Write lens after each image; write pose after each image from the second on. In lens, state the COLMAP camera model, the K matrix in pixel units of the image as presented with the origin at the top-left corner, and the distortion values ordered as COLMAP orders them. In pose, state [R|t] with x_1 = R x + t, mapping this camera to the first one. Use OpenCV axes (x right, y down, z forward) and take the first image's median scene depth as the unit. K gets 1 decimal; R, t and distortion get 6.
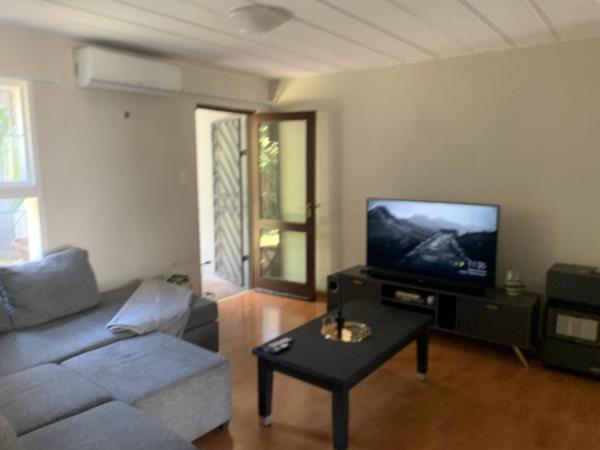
lens RADIAL K [[450.2, 0, 300.0], [0, 450.2, 225.0], [0, 0, 1]] dist [0.034873, -0.000099]
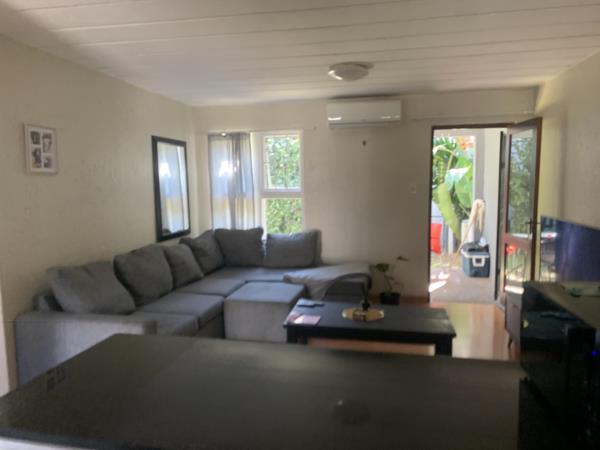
lens RADIAL K [[455.4, 0, 306.7], [0, 455.4, 224.8], [0, 0, 1]] dist [0.042795, -0.000900]
pose [[0.459652, 0.080895, -0.884407, 0.702163], [-0.116066, 0.992774, 0.030484, -0.012142], [0.880482, 0.088638, 0.465720, 0.180322]]
